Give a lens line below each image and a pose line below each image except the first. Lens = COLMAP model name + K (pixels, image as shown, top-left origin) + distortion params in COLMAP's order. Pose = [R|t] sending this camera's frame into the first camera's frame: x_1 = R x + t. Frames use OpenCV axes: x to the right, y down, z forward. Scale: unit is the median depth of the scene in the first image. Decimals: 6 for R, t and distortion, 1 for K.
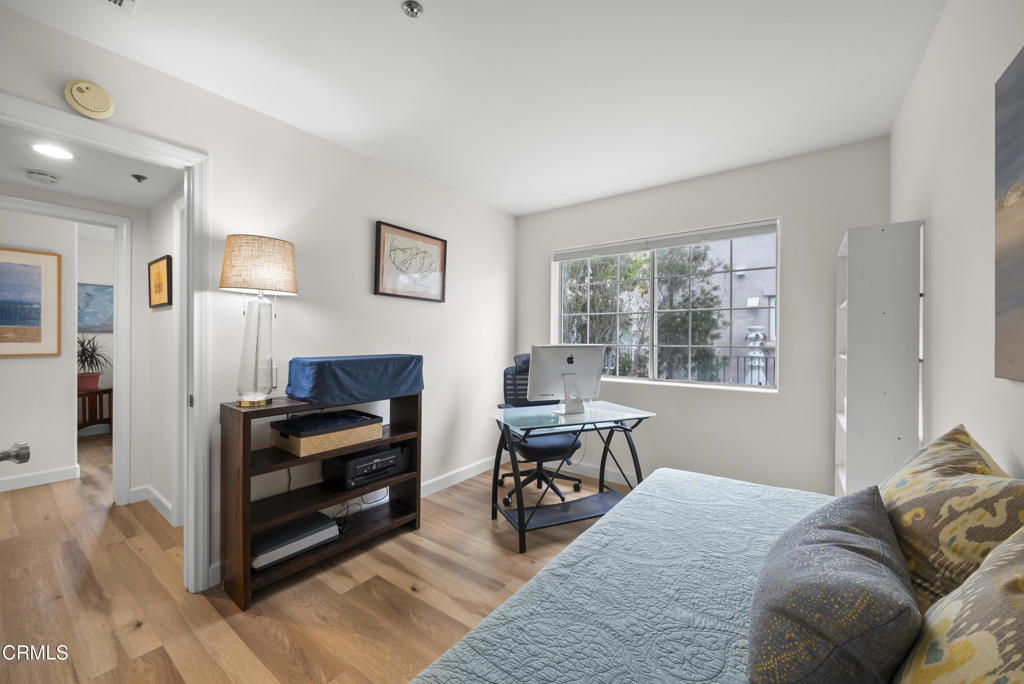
lens RADIAL K [[393.6, 0, 513.3], [0, 393.6, 340.5], [0, 0, 1]] dist [-0.003791, -0.000544]
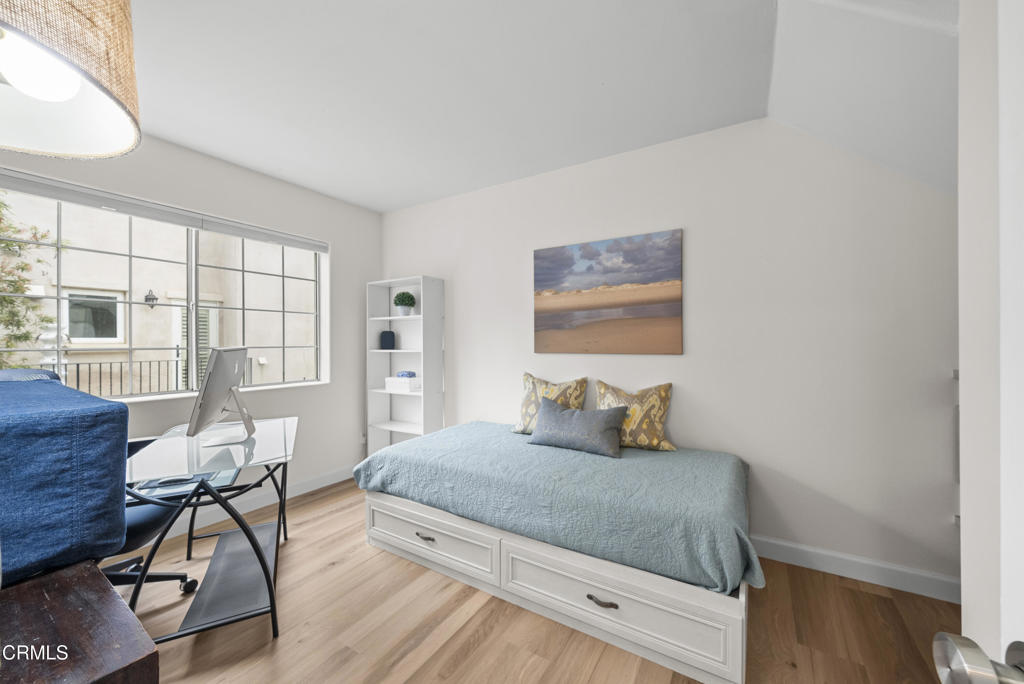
lens RADIAL K [[393.6, 0, 512.2], [0, 393.6, 340.1], [0, 0, 1]] dist [-0.003791, -0.000544]
pose [[-0.078420, -0.003561, 0.996914, -1.022900], [0.004714, 0.999981, 0.003943, -0.007753], [-0.996909, 0.005009, -0.078402, 0.869435]]
